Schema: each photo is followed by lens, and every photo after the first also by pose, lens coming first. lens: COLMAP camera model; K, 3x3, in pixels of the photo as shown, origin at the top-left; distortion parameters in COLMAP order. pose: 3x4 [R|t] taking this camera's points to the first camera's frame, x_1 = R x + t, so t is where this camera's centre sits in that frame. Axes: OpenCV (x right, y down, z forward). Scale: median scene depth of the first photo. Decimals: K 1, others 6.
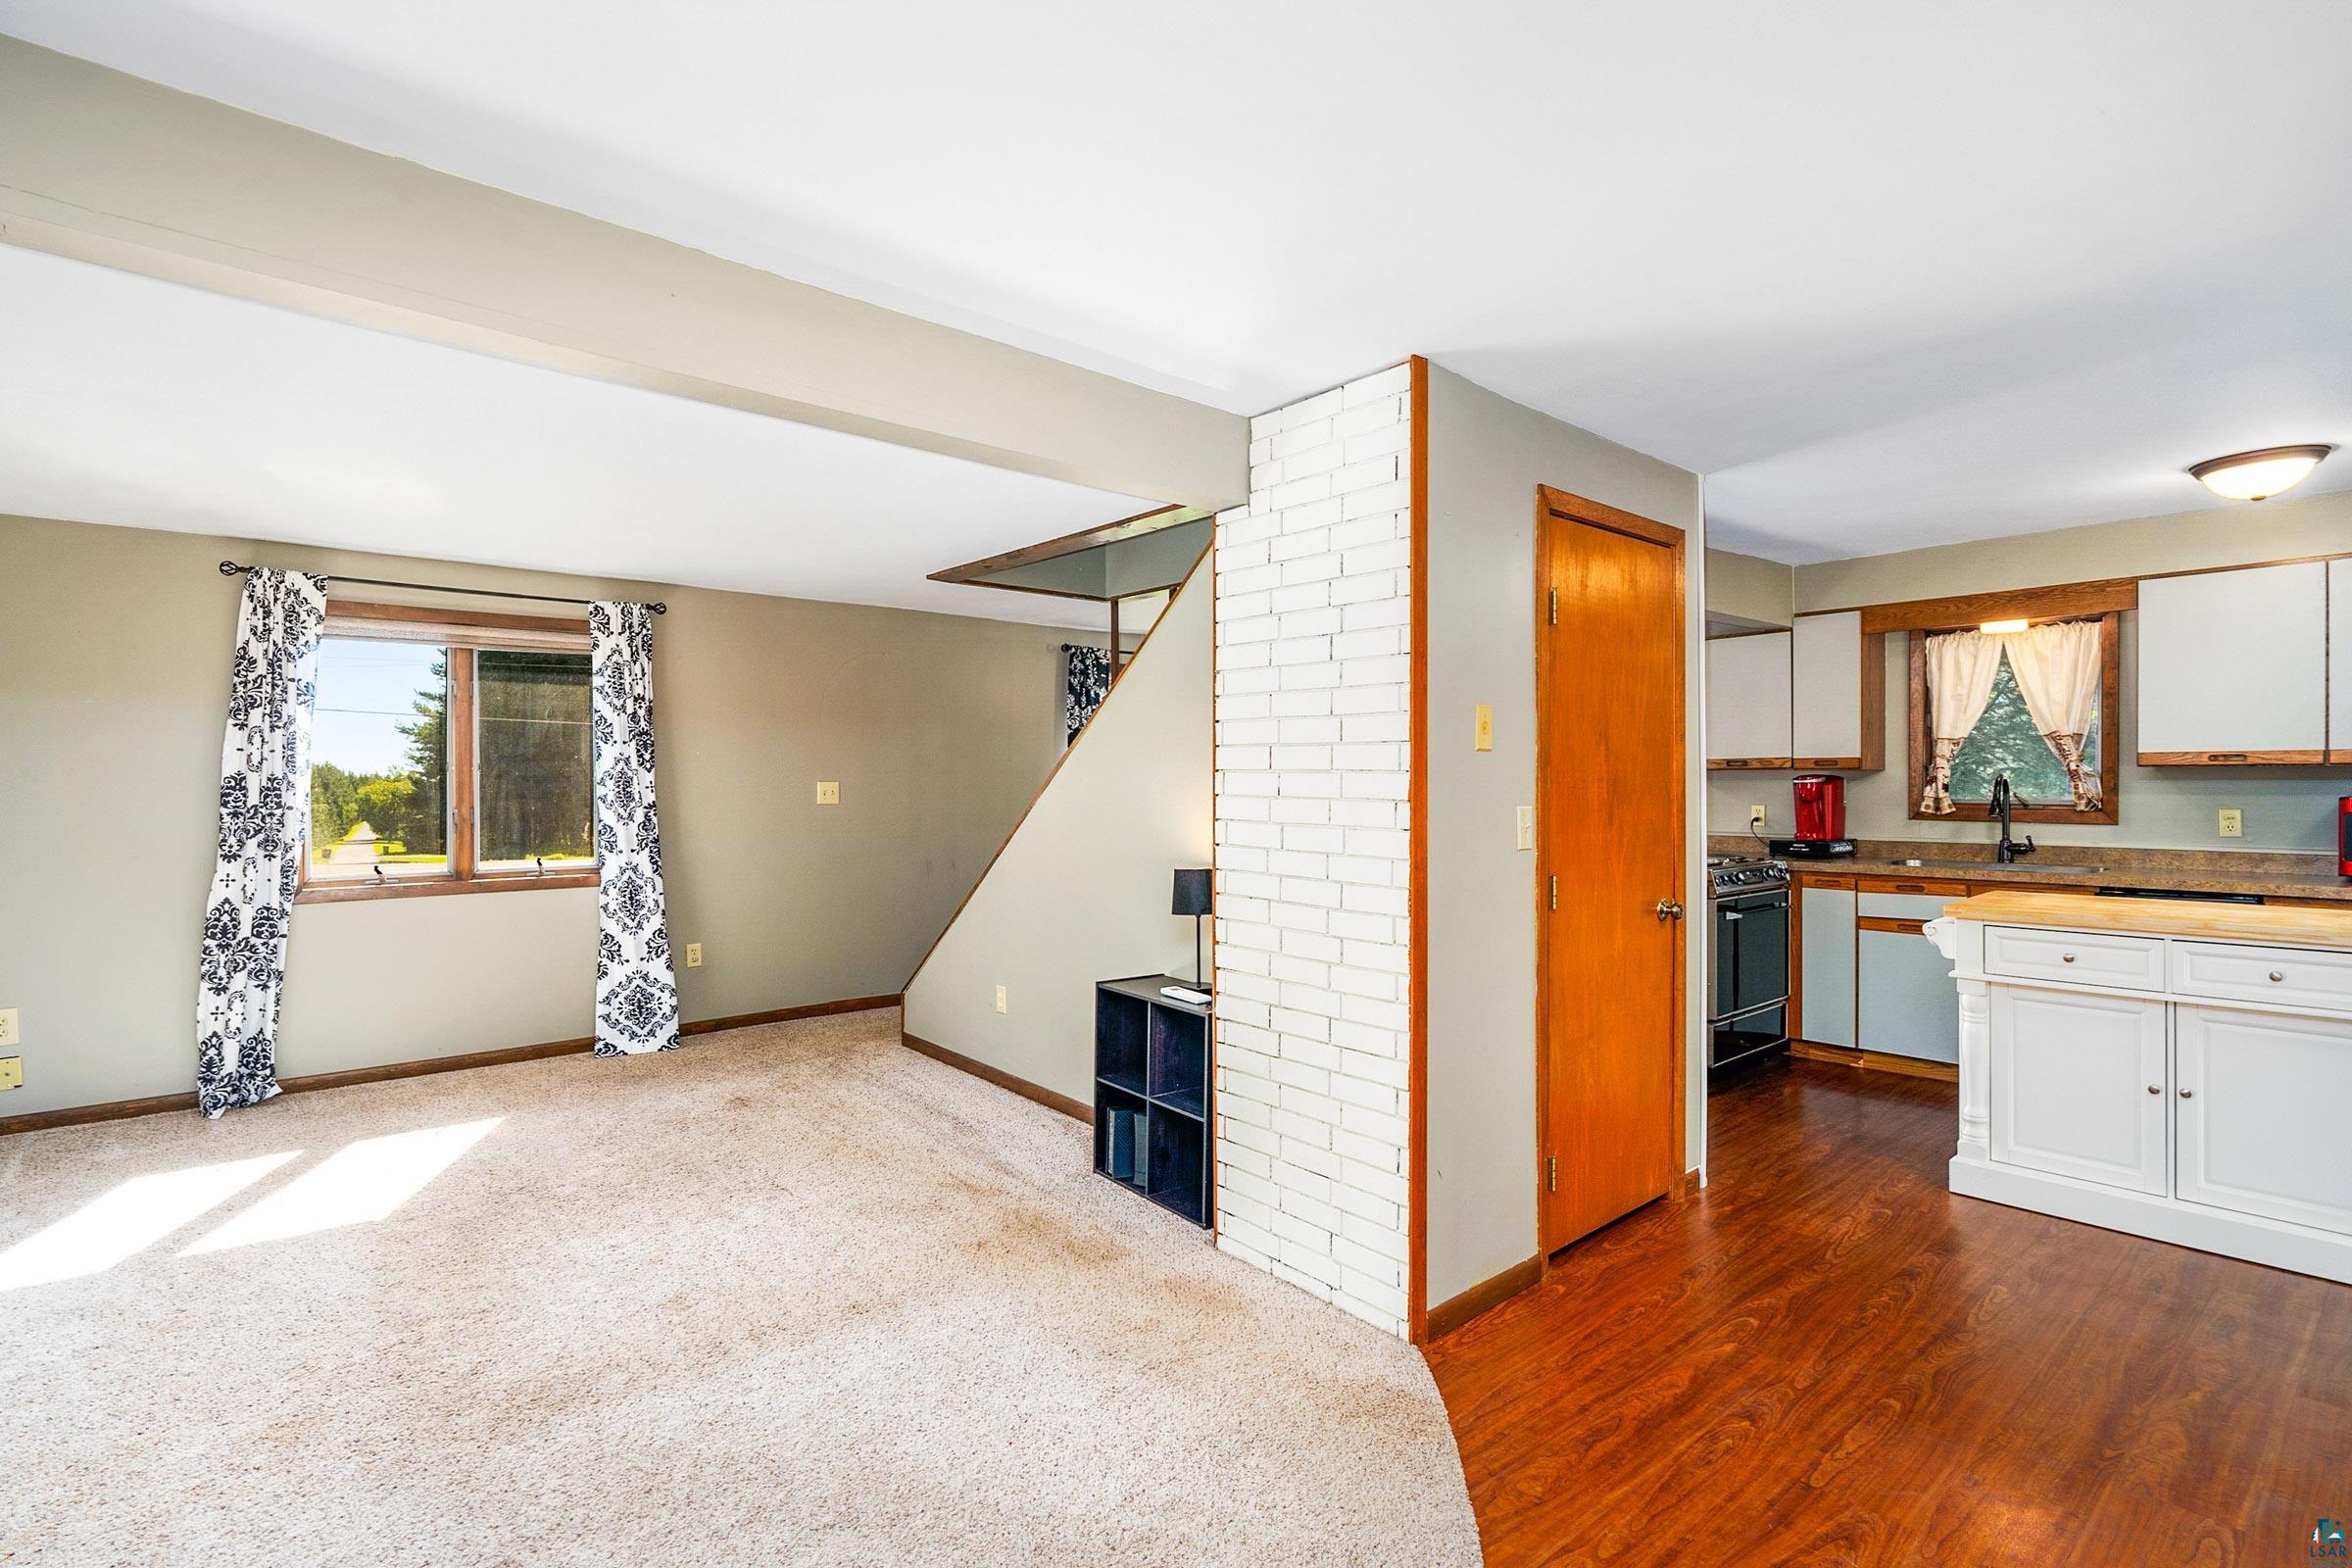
lens RADIAL K [[1118.6, 0, 1175.9], [0, 1118.6, 789.2], [0, 0, 1]] dist [-0.005742, 0.000672]
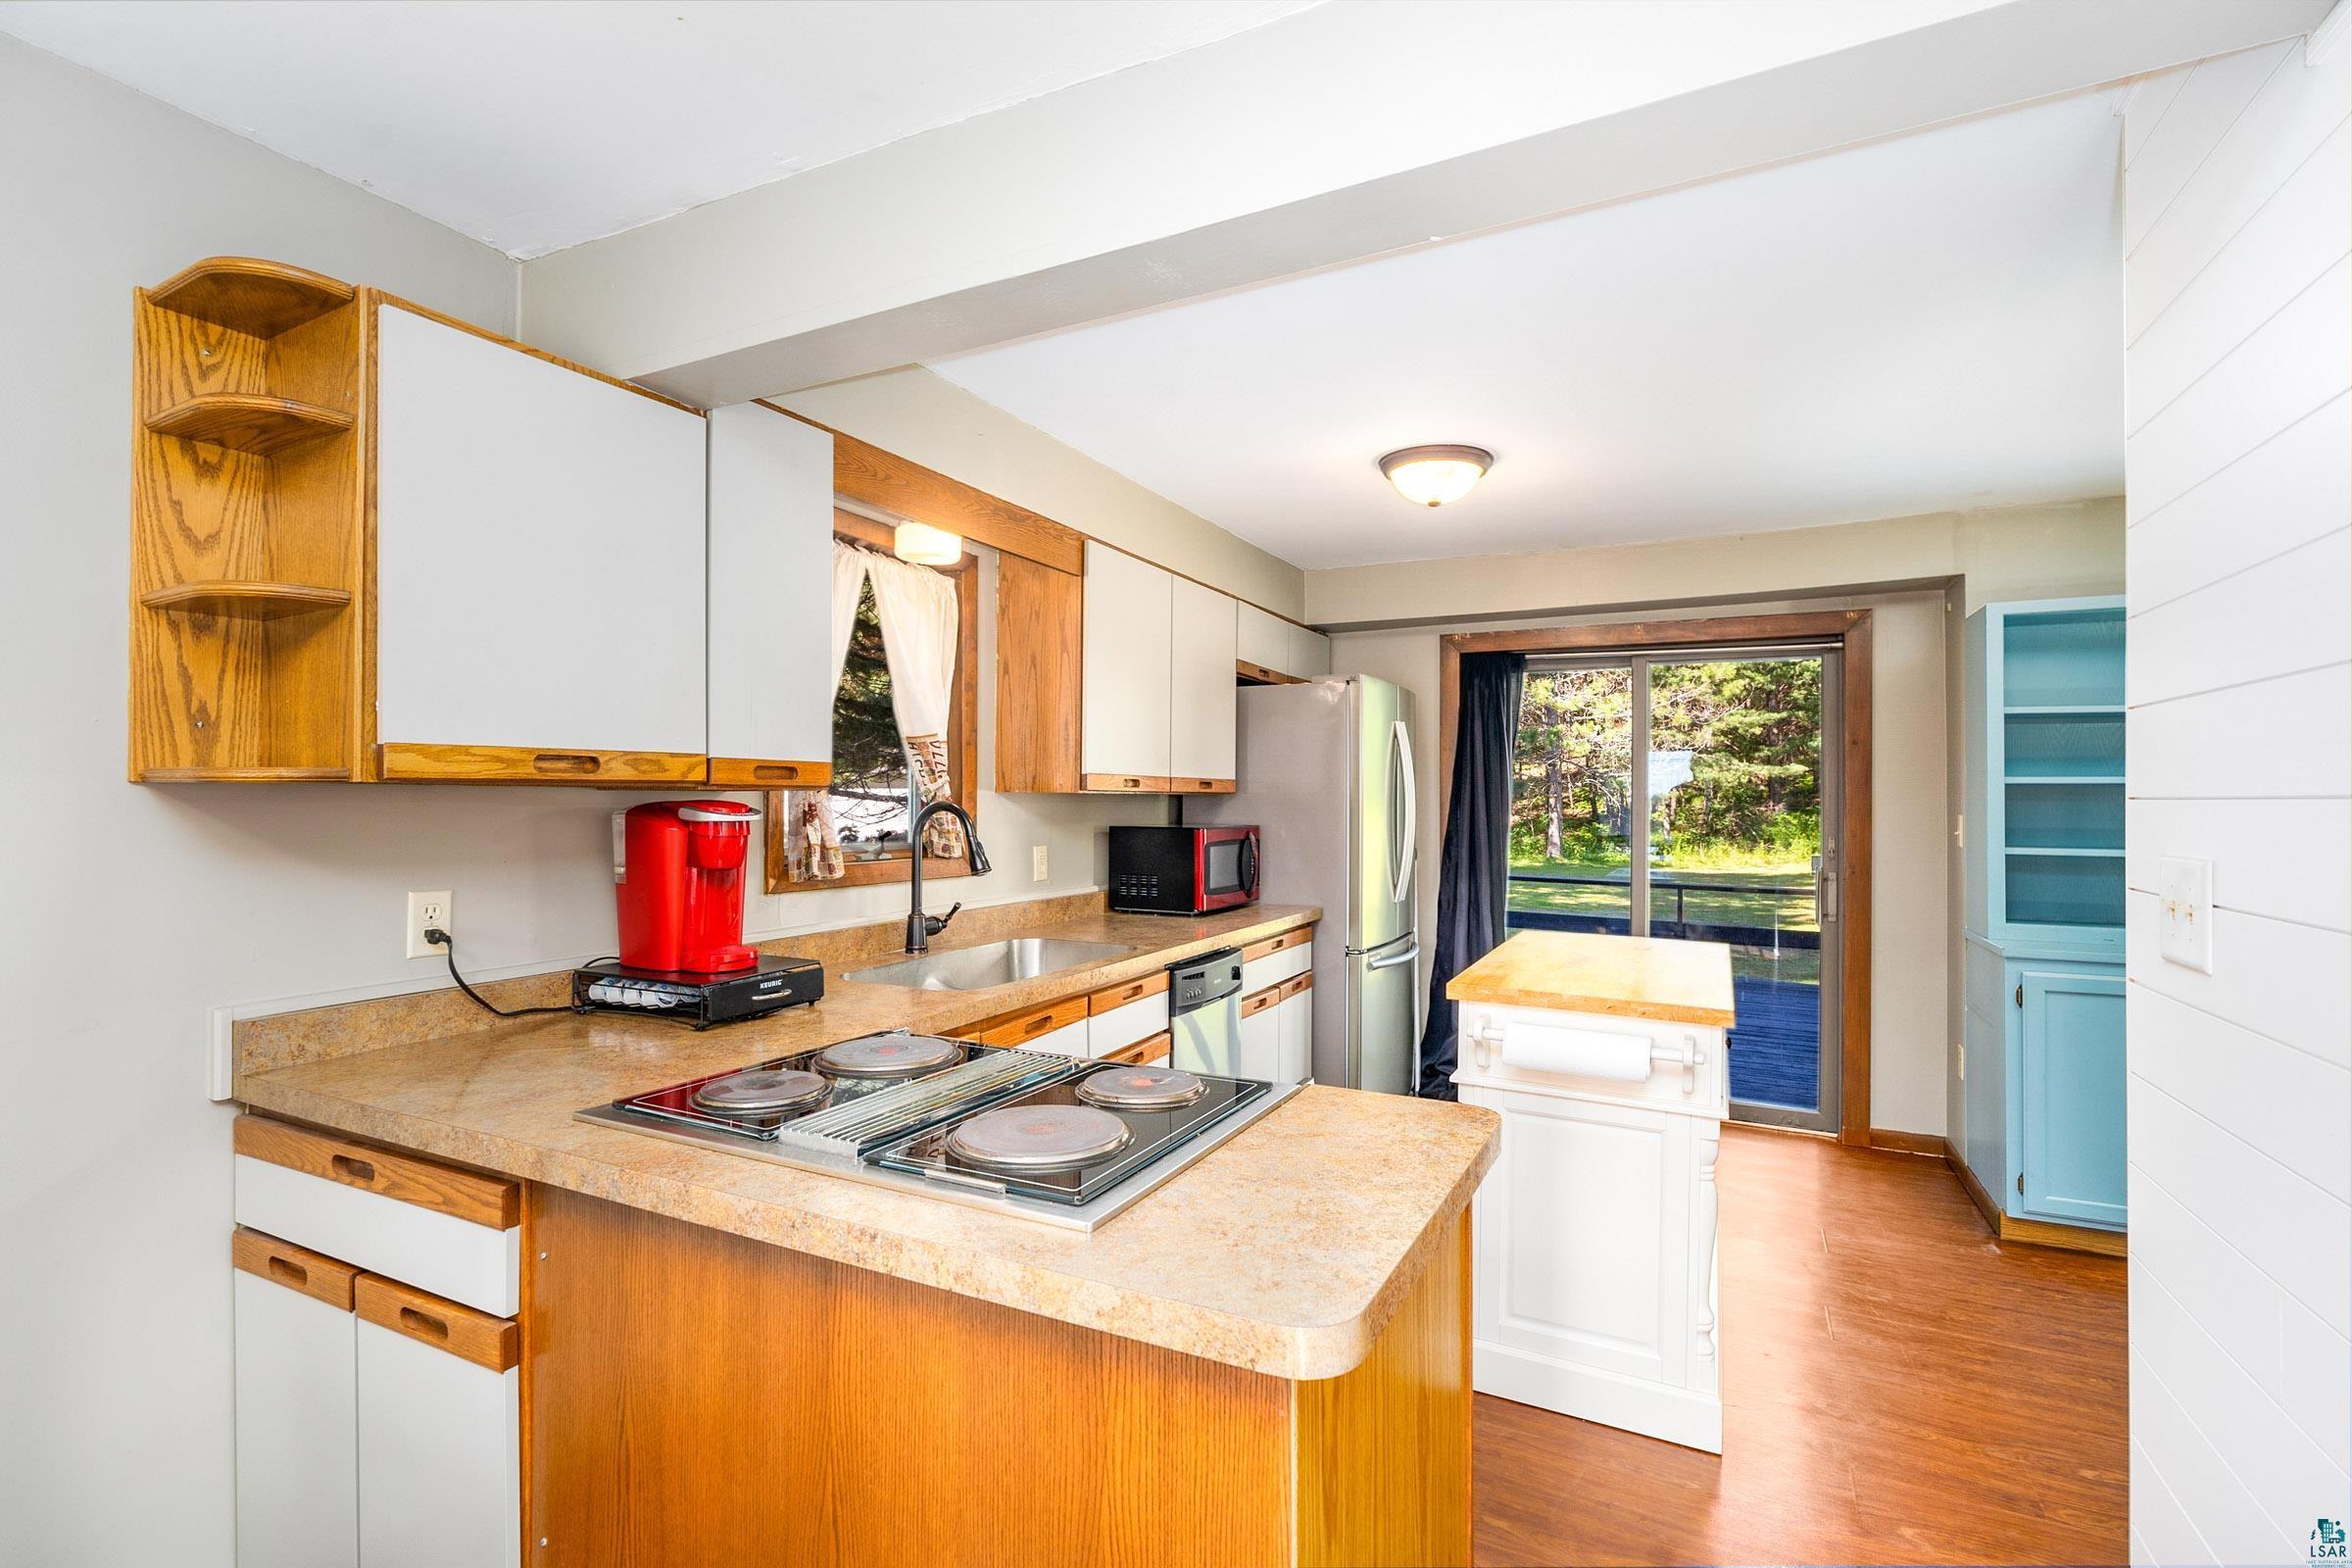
lens RADIAL K [[1058.7, 0, 1181.9], [0, 1058.7, 789.7], [0, 0, 1]] dist [-0.003803, -0.000168]
pose [[-0.384278, 0.013140, 0.923124, 0.179179], [0.007455, 0.999910, -0.011130, -0.012276], [-0.923187, 0.002605, -0.384342, 1.088519]]
